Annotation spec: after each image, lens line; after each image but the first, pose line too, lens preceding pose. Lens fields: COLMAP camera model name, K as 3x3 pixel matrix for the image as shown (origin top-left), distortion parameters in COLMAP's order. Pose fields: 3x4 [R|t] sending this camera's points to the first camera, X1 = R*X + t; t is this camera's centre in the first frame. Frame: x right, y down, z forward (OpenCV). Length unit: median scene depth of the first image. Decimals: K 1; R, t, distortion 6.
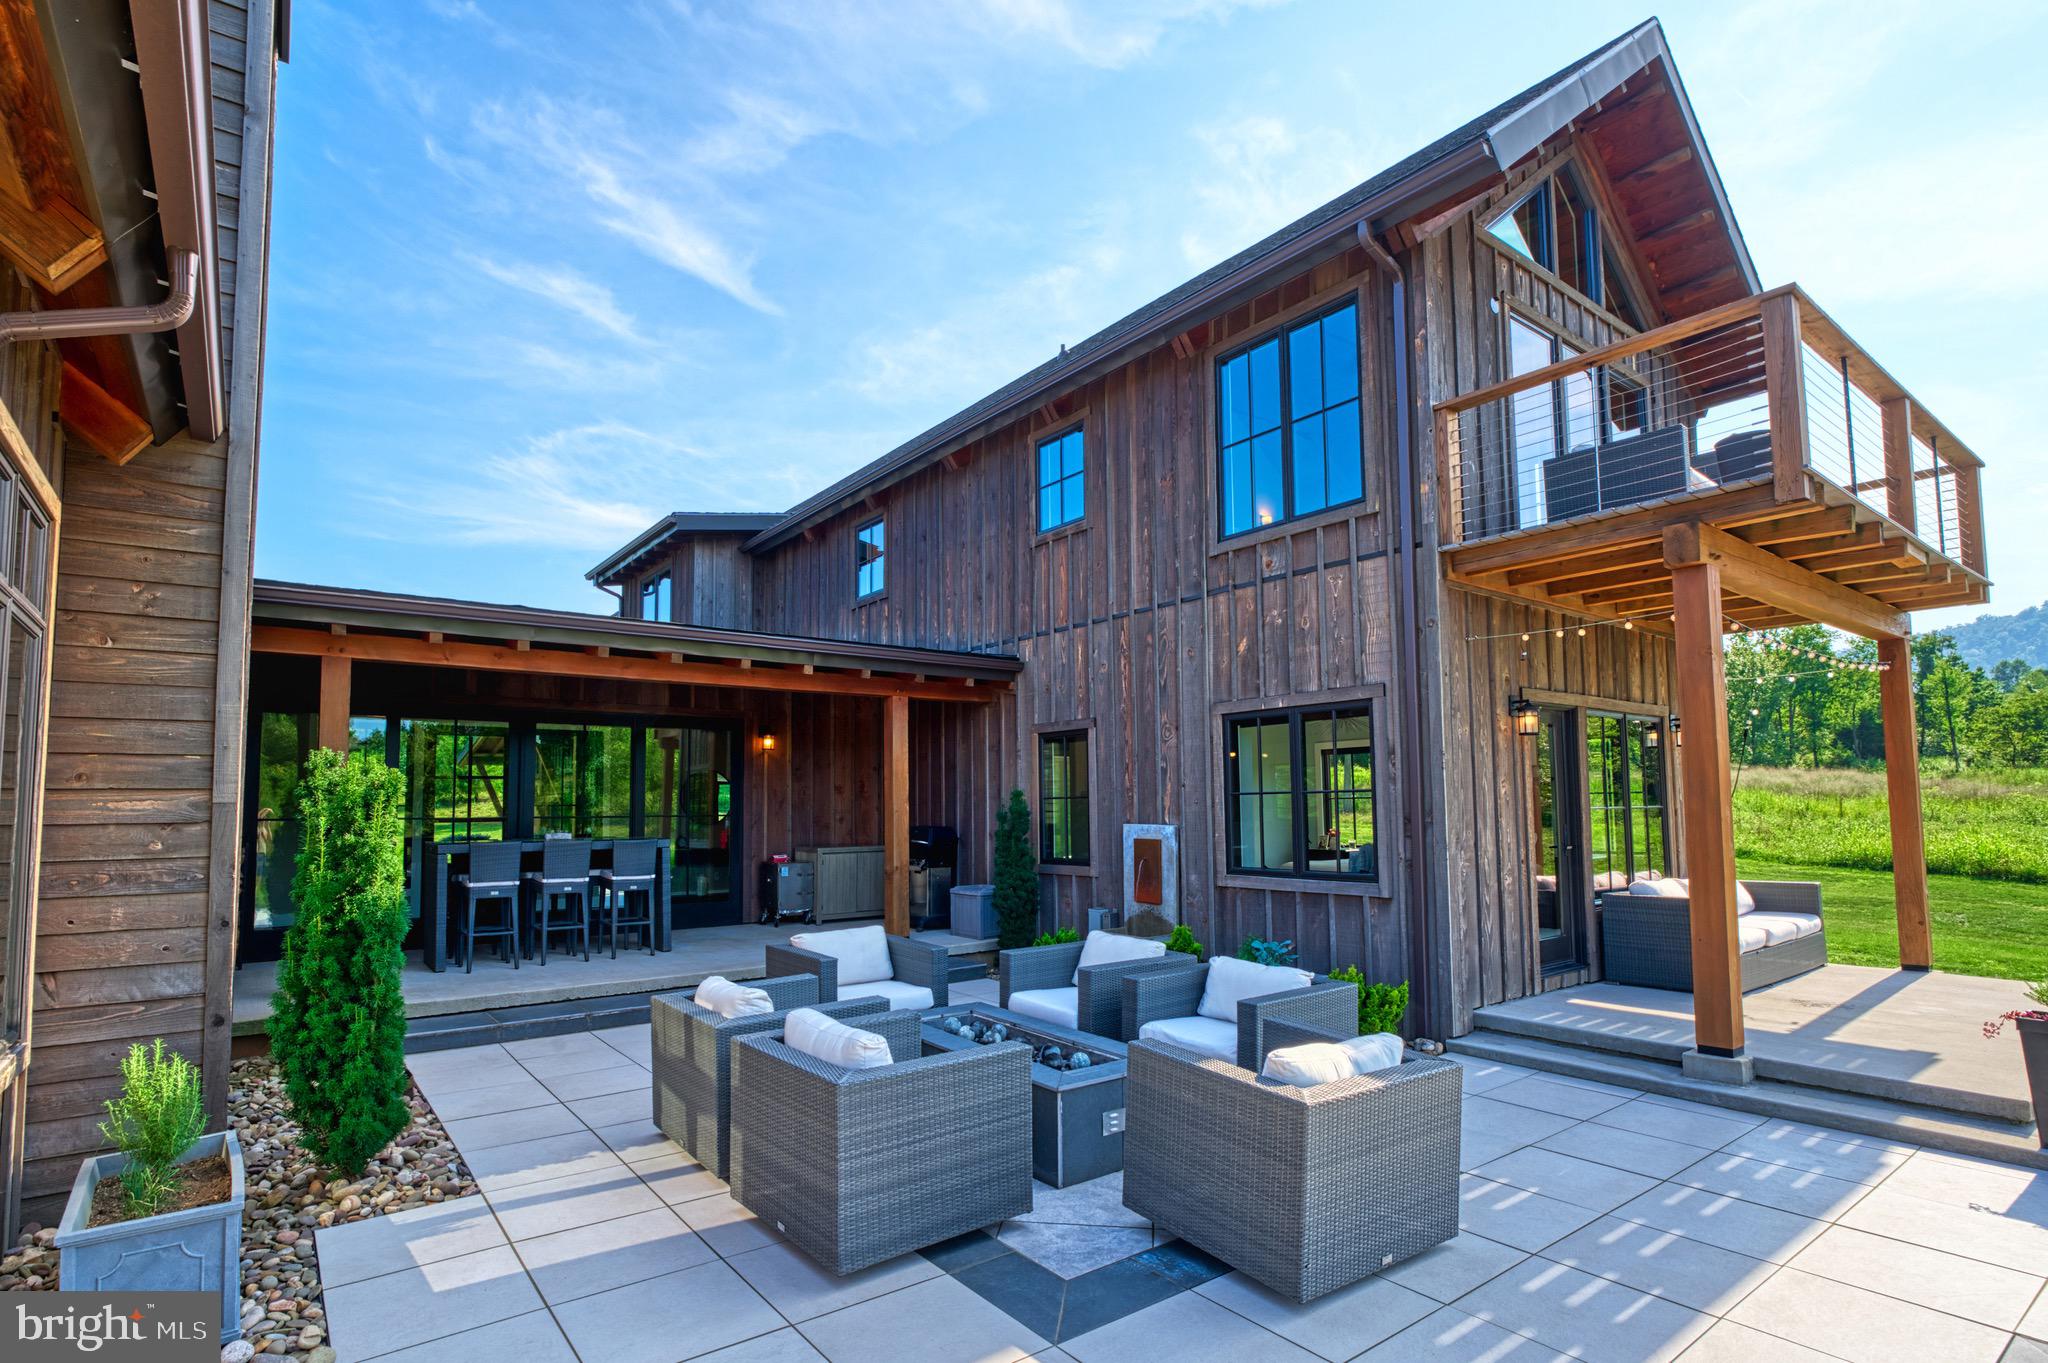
lens RADIAL K [[1015.9, 0, 1012.6], [0, 1015.9, 731.9], [0, 0, 1]] dist [-0.012255, -0.000766]
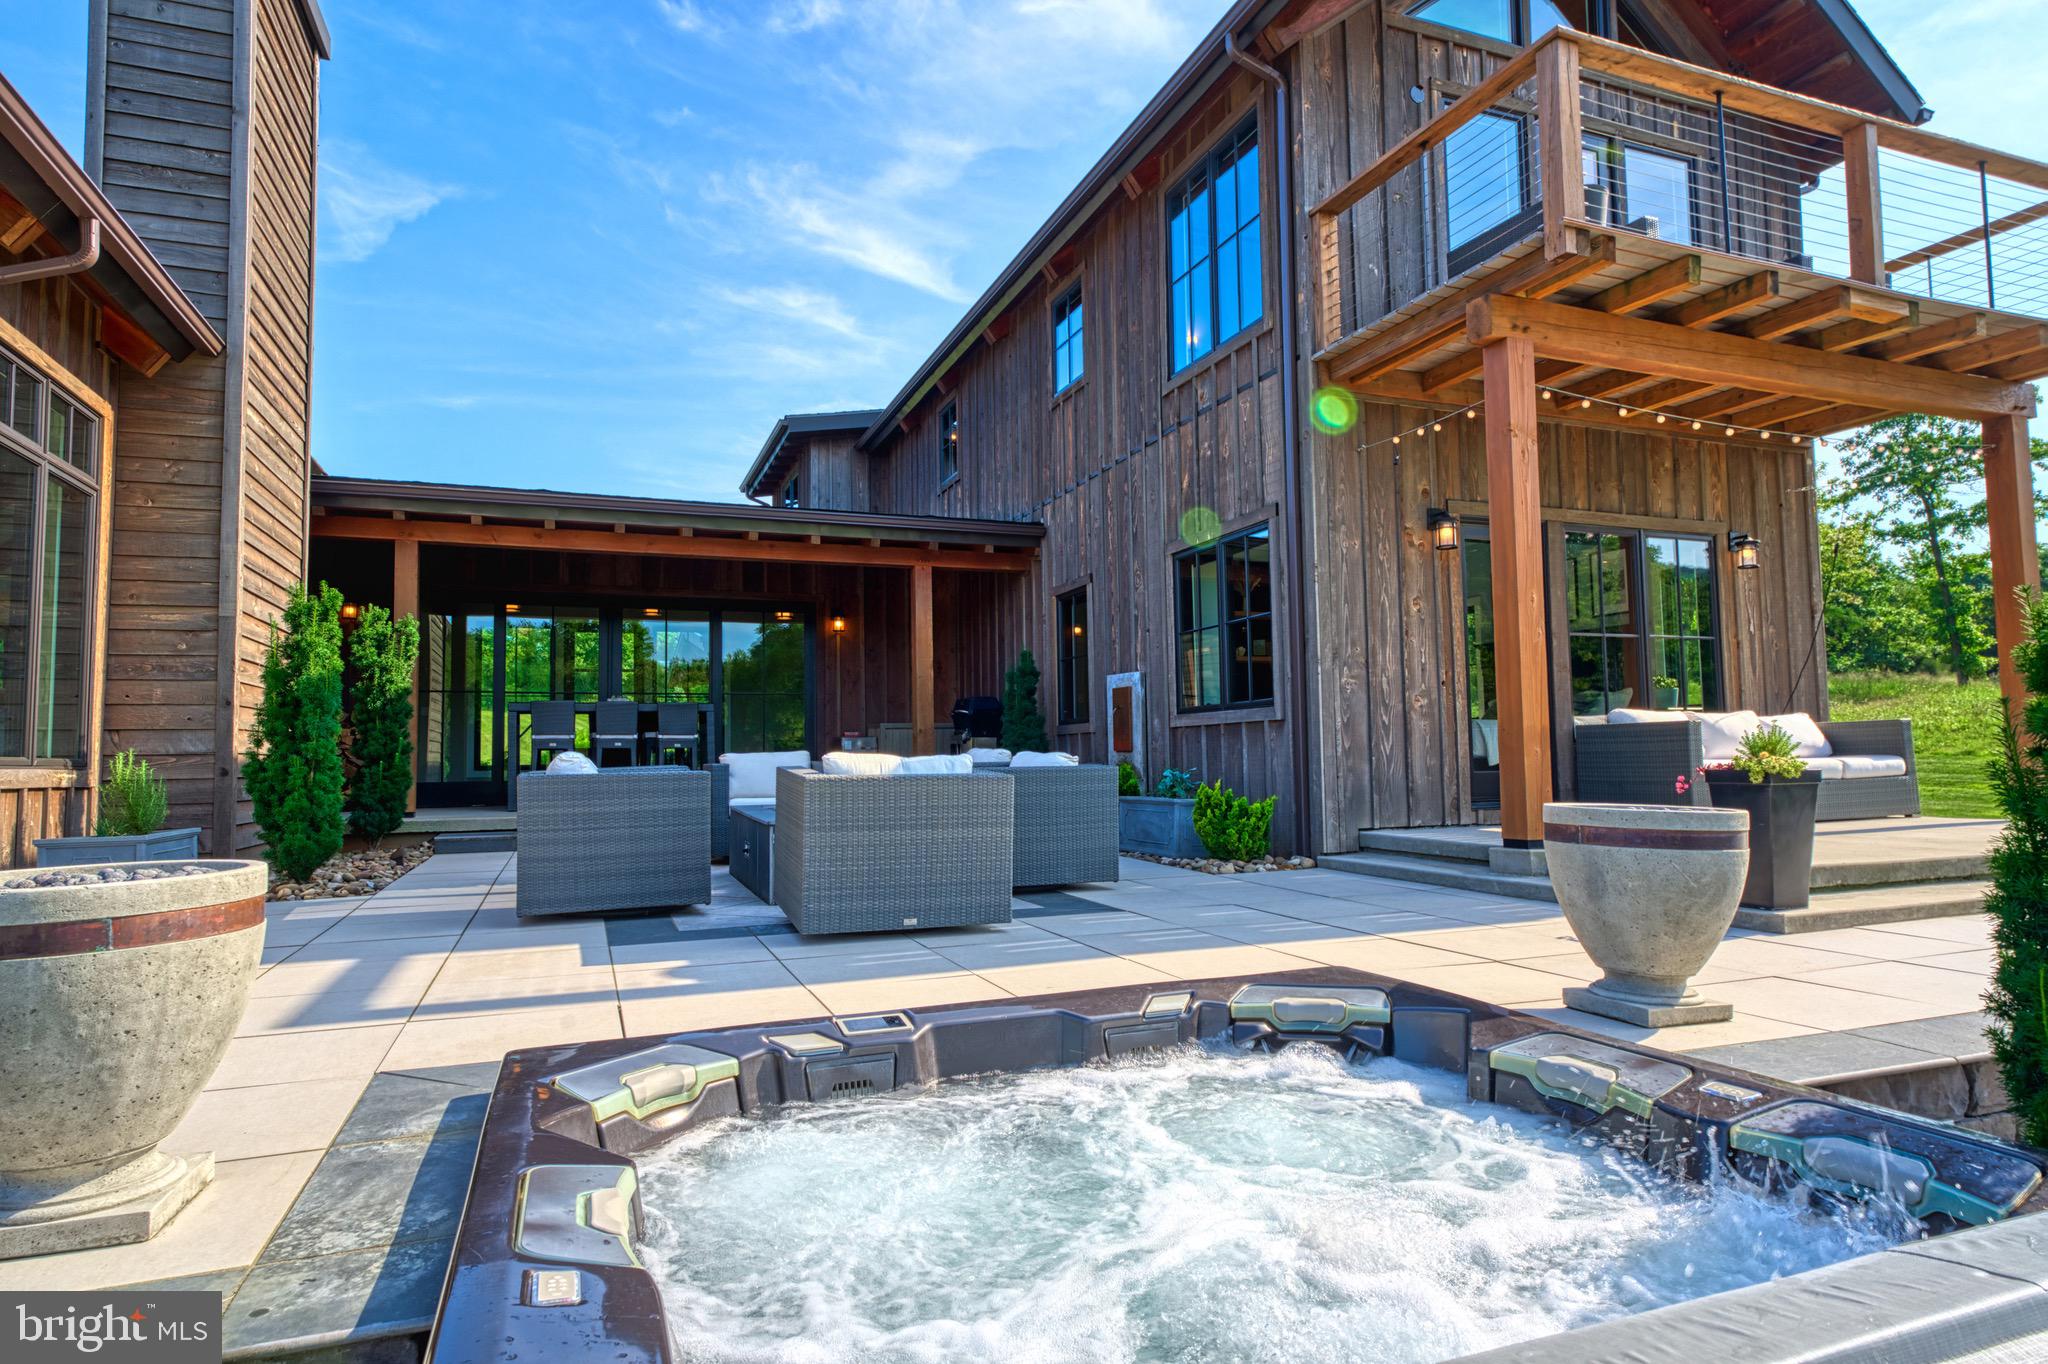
lens RADIAL K [[1149.4, 0, 1028.8], [0, 1149.4, 680.6], [0, 0, 1]] dist [-0.002038, -0.001120]
pose [[0.962850, -0.026541, -0.268730, 0.416435], [0.028634, 0.999582, 0.003870, 0.109634], [0.268515, -0.011421, 0.963208, -0.132328]]
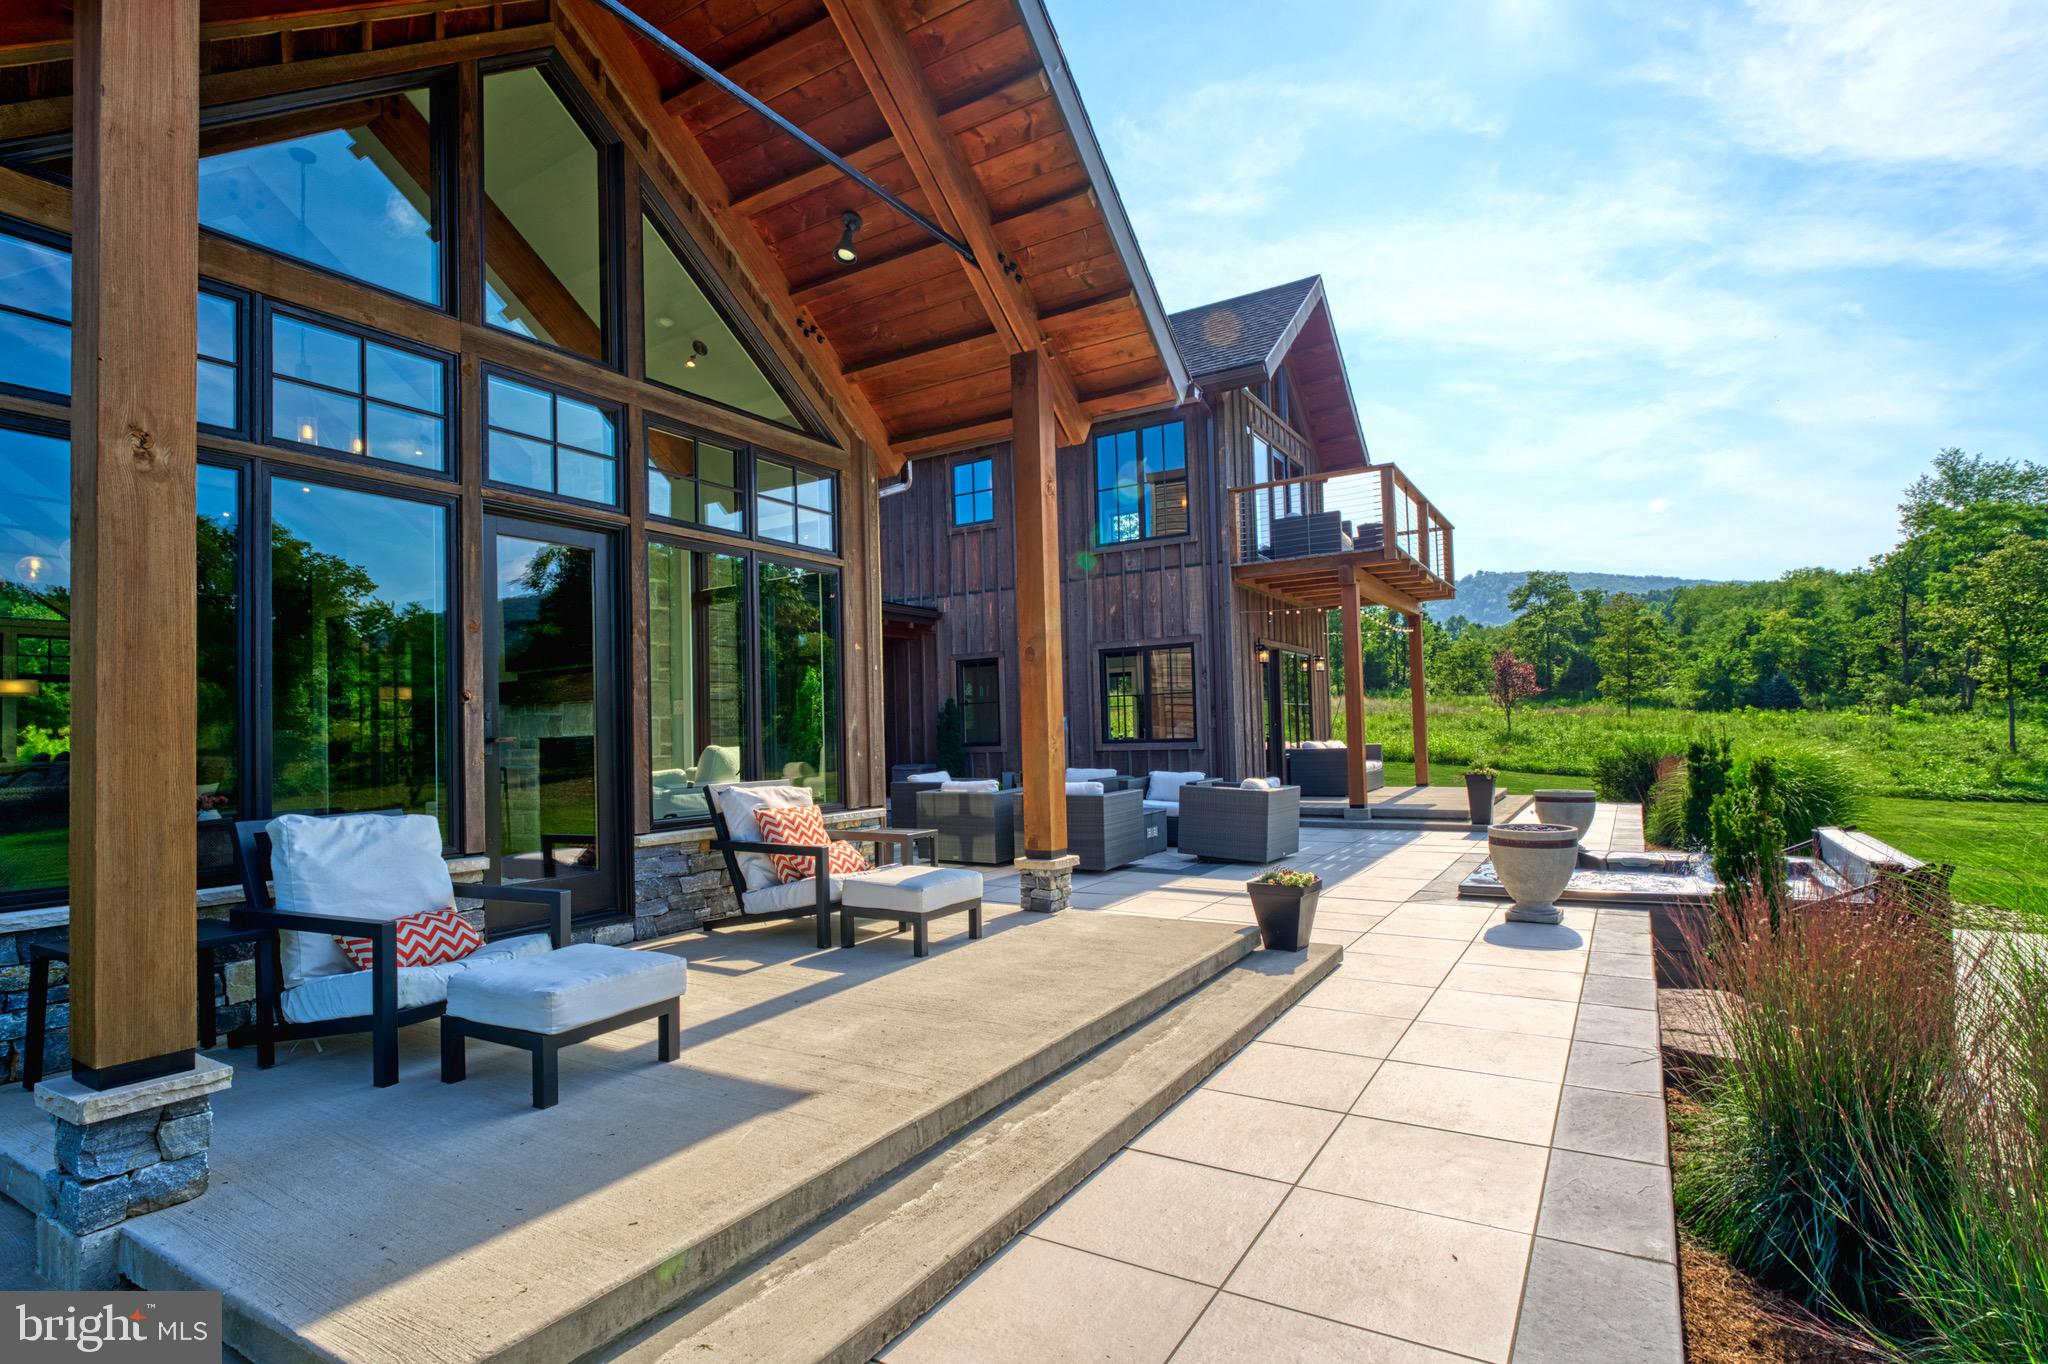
lens RADIAL K [[1015.9, 0, 1017.3], [0, 1015.9, 688.3], [0, 0, 1]] dist [-0.012255, -0.000766]
pose [[0.930268, 0.000381, 0.366880, -0.608957], [-0.008776, 0.999736, 0.021215, 0.013190], [-0.366775, -0.022956, 0.930026, -0.590895]]
